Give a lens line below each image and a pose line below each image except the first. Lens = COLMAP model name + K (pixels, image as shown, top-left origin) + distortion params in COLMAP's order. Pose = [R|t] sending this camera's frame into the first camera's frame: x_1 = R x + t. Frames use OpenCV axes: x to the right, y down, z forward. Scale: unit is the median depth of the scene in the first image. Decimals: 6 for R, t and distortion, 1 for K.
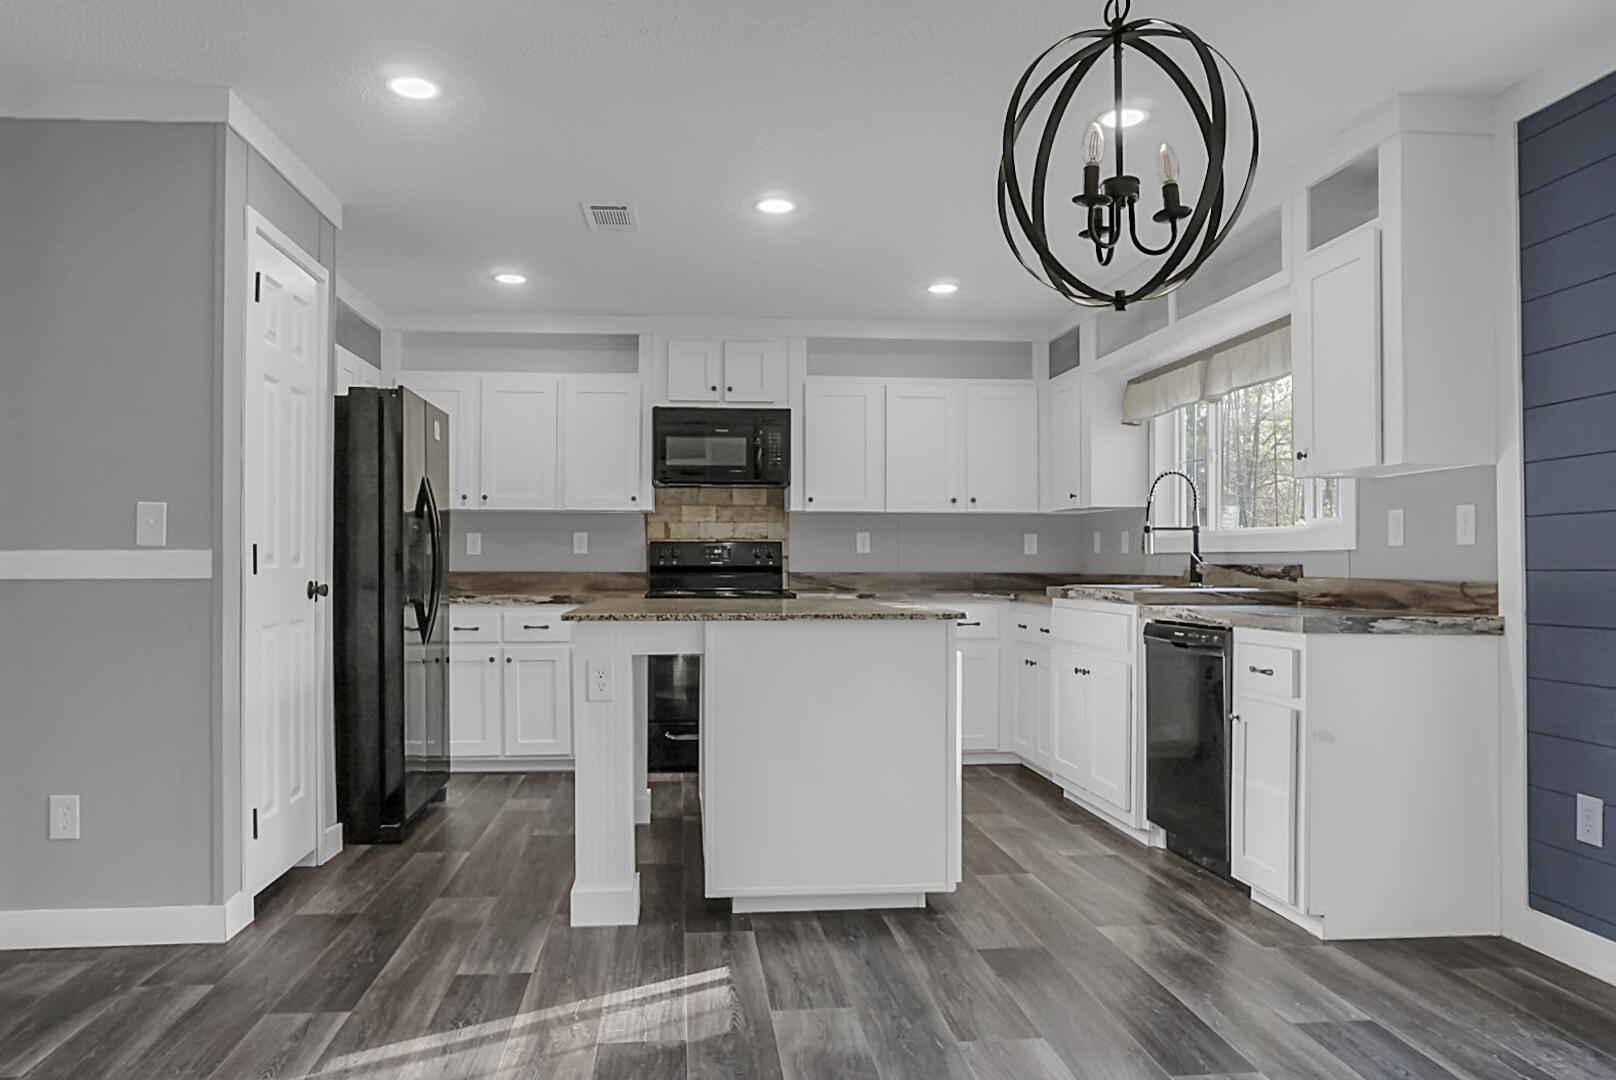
lens RADIAL K [[1100.9, 0, 773.2], [0, 1100.9, 559.9], [0, 0, 1]] dist [-0.036808, 0.030087]
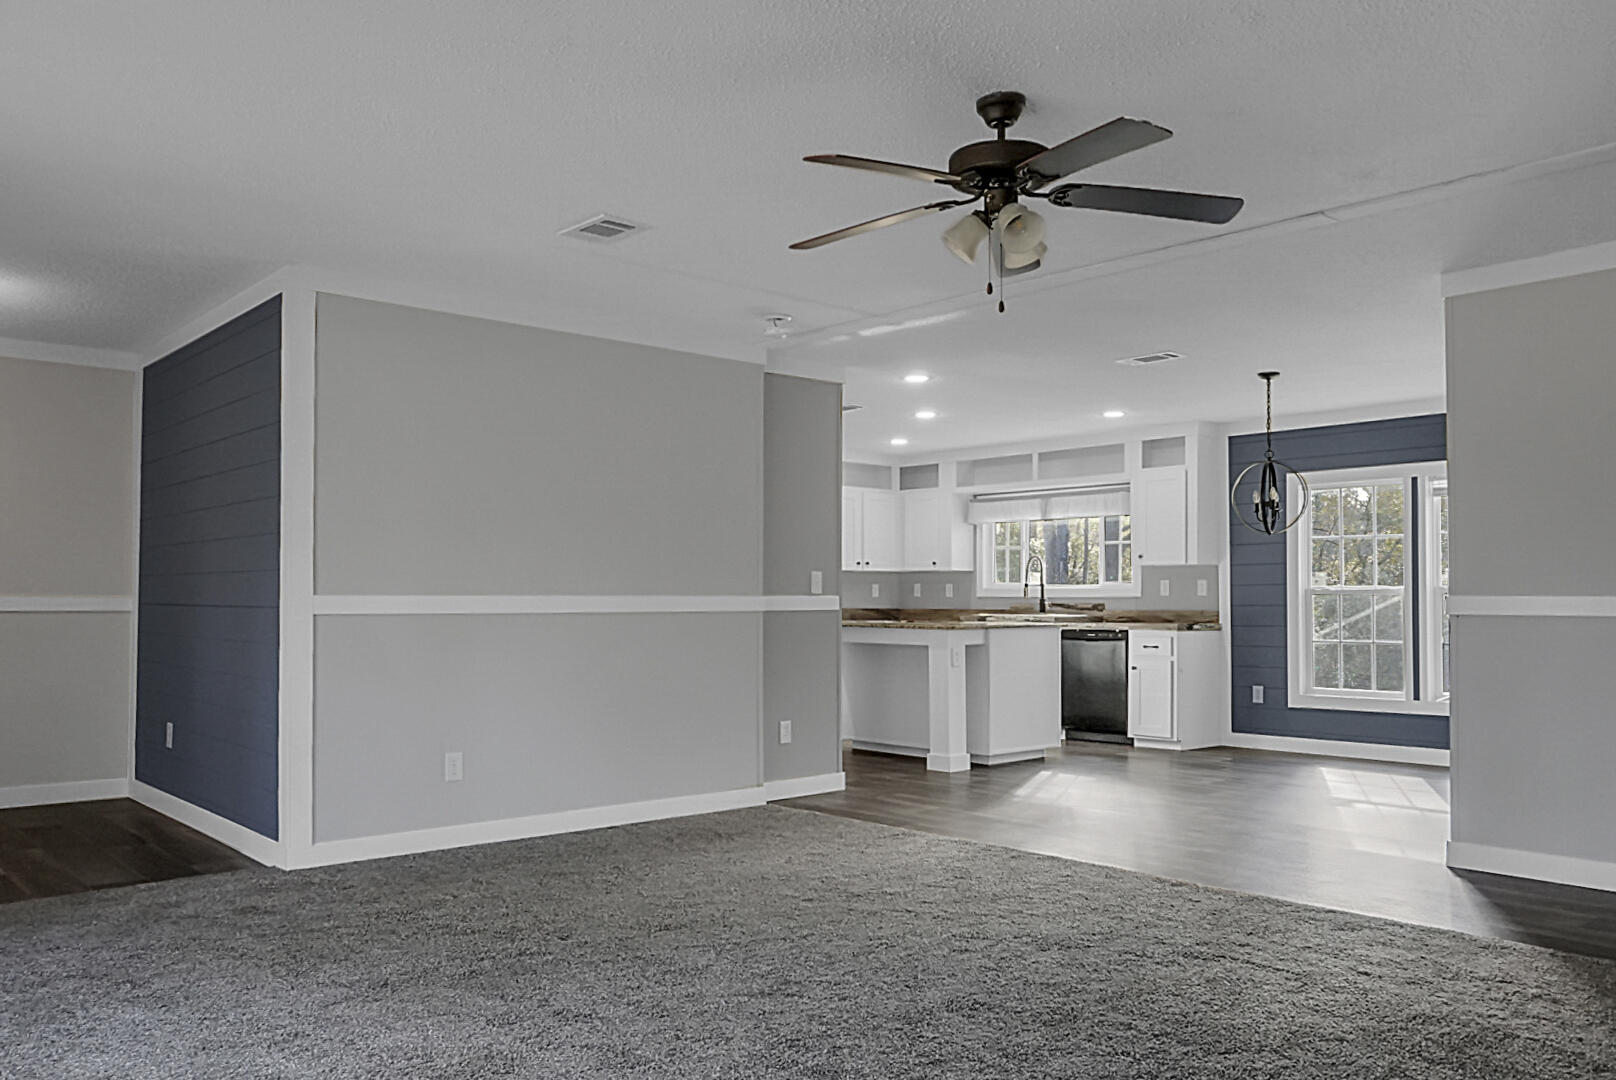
lens RADIAL K [[1310.3, 0, 781.7], [0, 1310.3, 578.7], [0, 0, 1]] dist [-0.013266, 0.002003]
pose [[0.805162, 0.012324, 0.592926, -1.159181], [-0.003654, 0.999868, -0.015821, -0.000960], [-0.593043, 0.010572, 0.805101, -0.512483]]
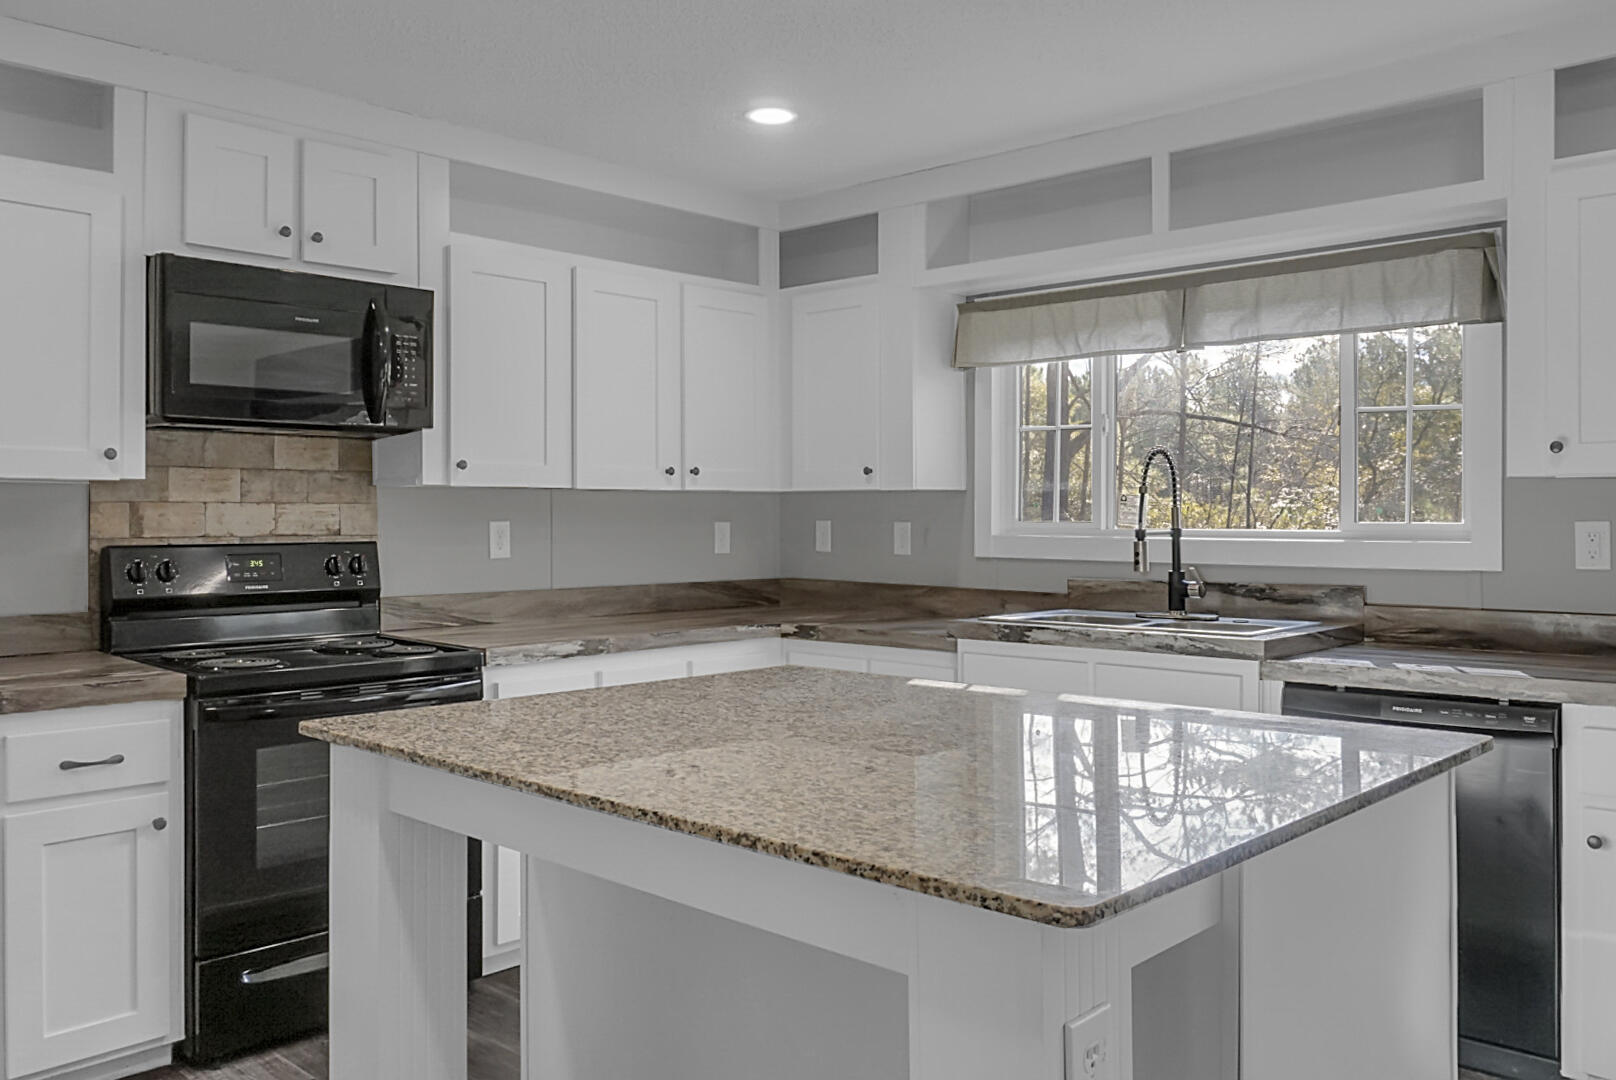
lens RADIAL K [[1310.3, 0, 802.1], [0, 1310.3, 511.5], [0, 0, 1]] dist [-0.013266, 0.002003]
pose [[0.748825, -0.000087, 0.662768, -0.286657], [-0.000156, 1.000000, 0.000307, -0.035122], [-0.662768, -0.000333, 0.748825, 0.451125]]
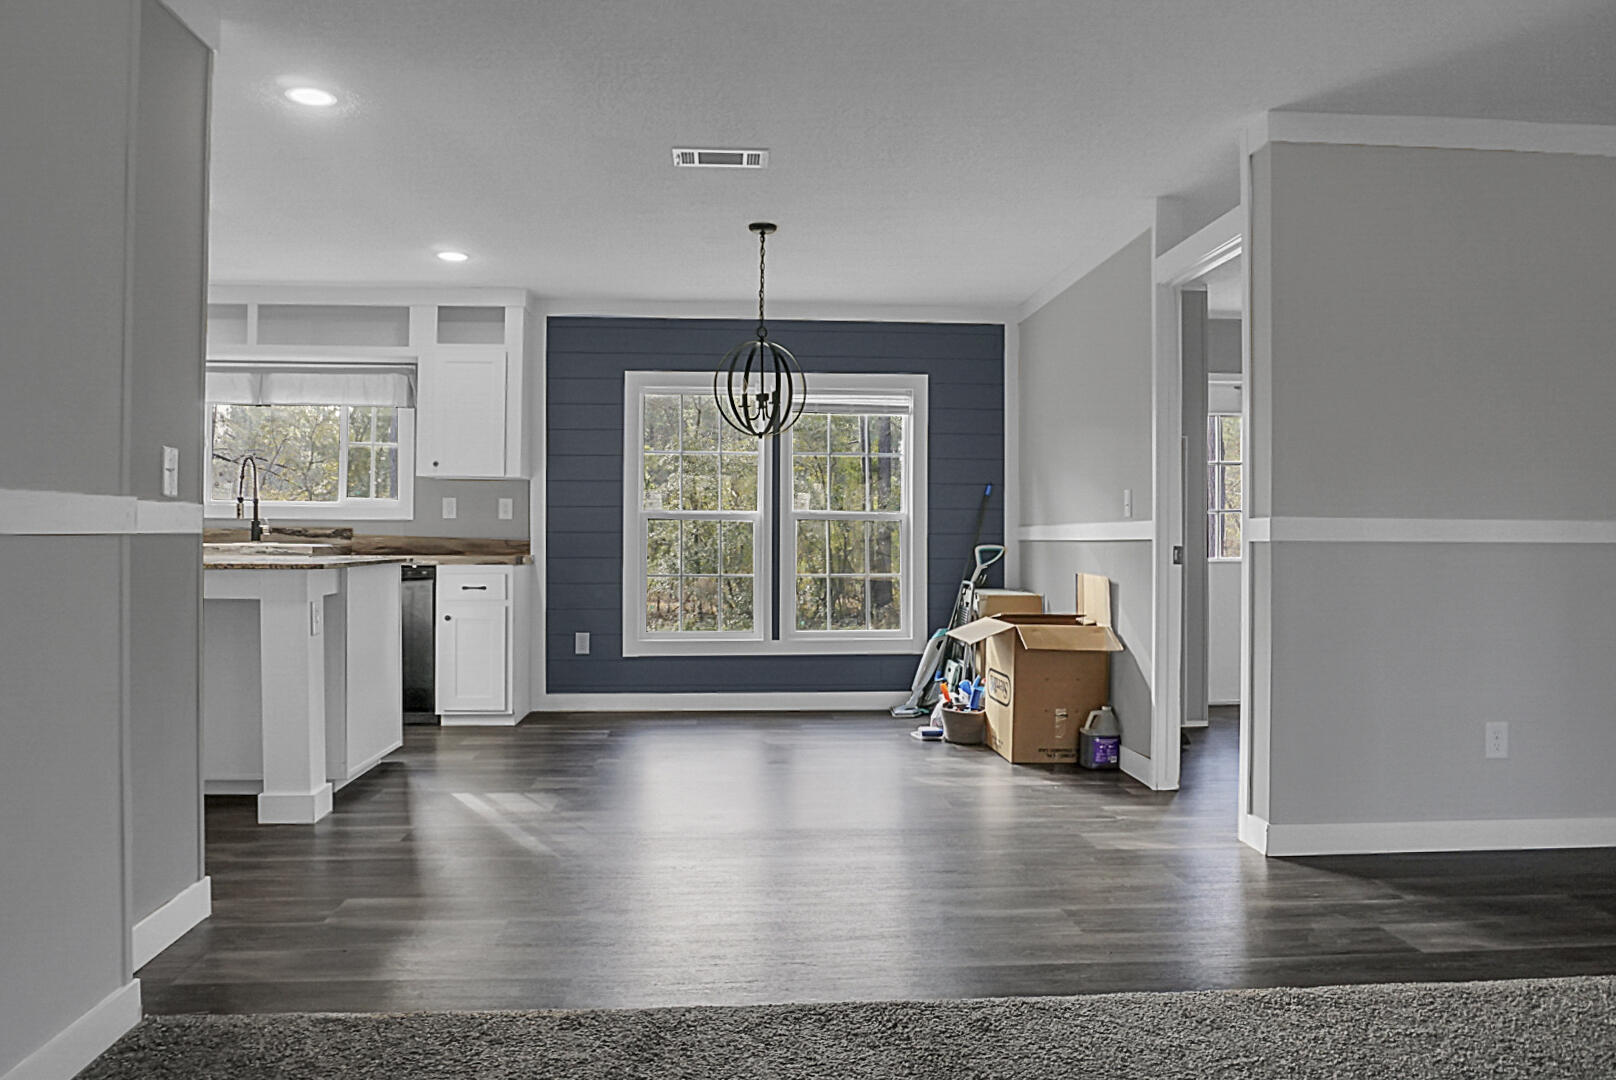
lens RADIAL K [[1168.6, 0, 818.4], [0, 1168.6, 531.3], [0, 0, 1]] dist [-0.041376, 0.002031]
pose [[0.007587, 0.008153, 0.999938, -0.854448], [-0.010241, 0.999915, -0.008075, 0.011368], [-0.999919, -0.010180, 0.007670, 0.256310]]
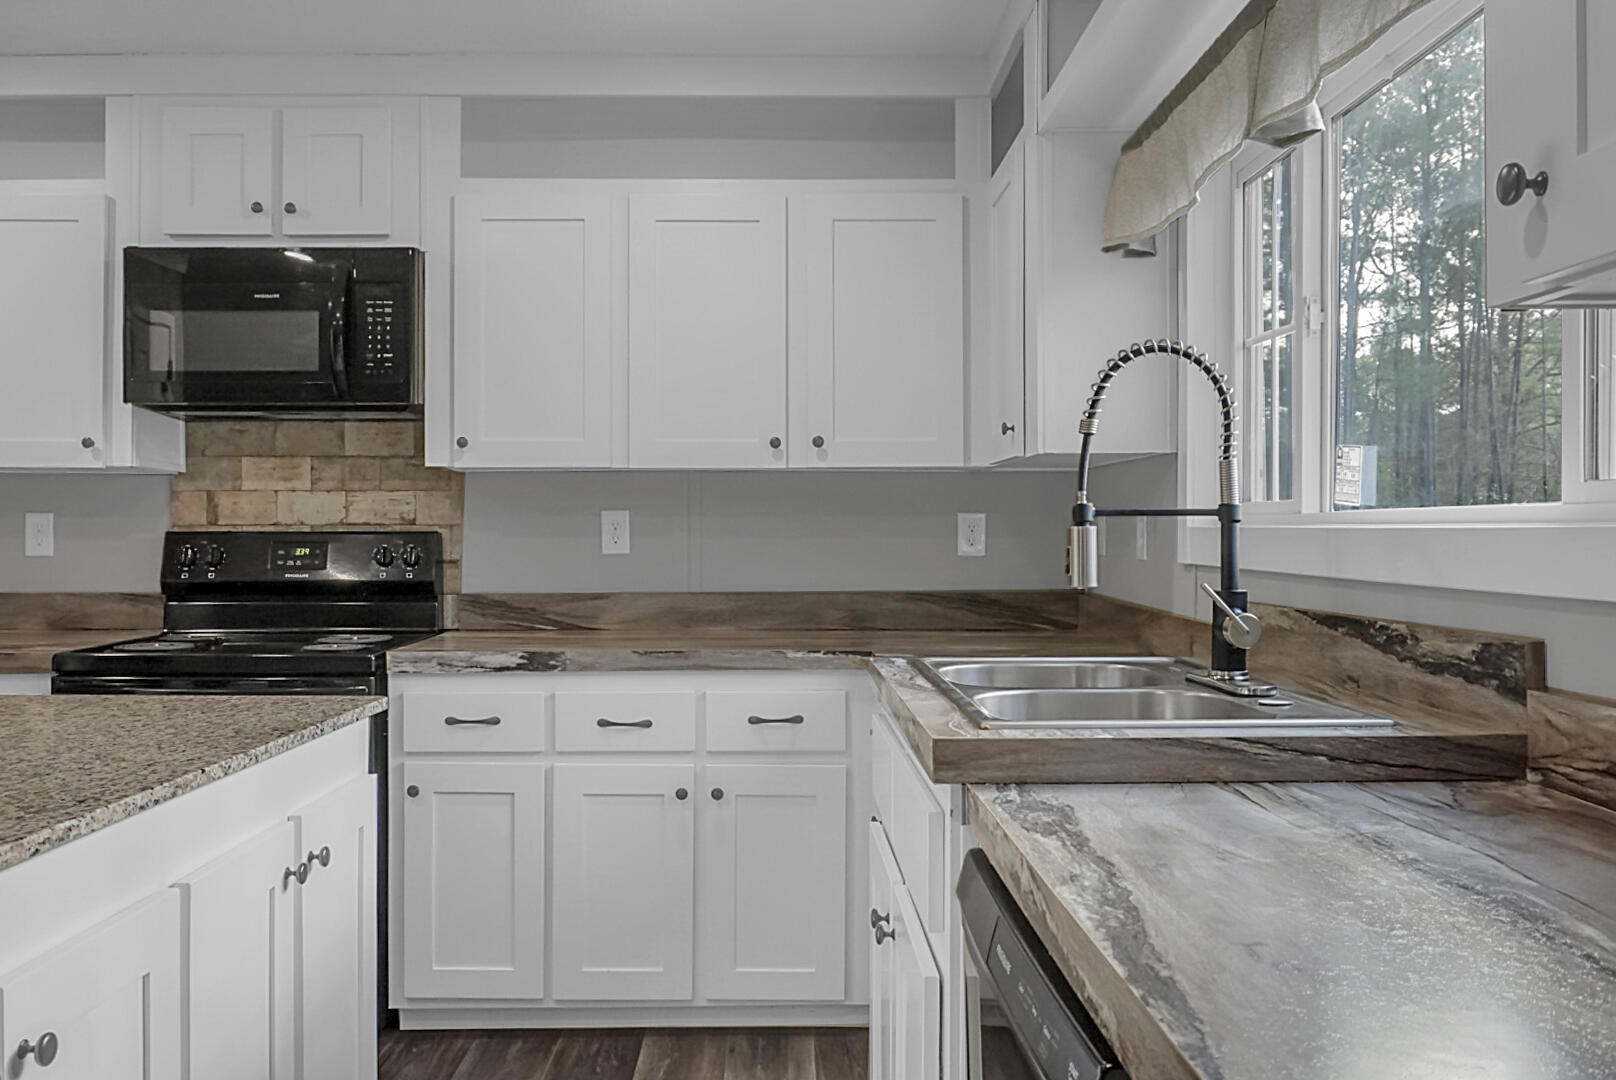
lens RADIAL K [[1347.1, 0, 798.1], [0, 1347.1, 541.0], [0, 0, 1]] dist [-0.006802, 0.004134]
pose [[0.997018, -0.000964, -0.077168, 0.239130], [0.001638, 0.999961, 0.008678, -0.019425], [0.077157, -0.008778, 0.996980, 0.479638]]
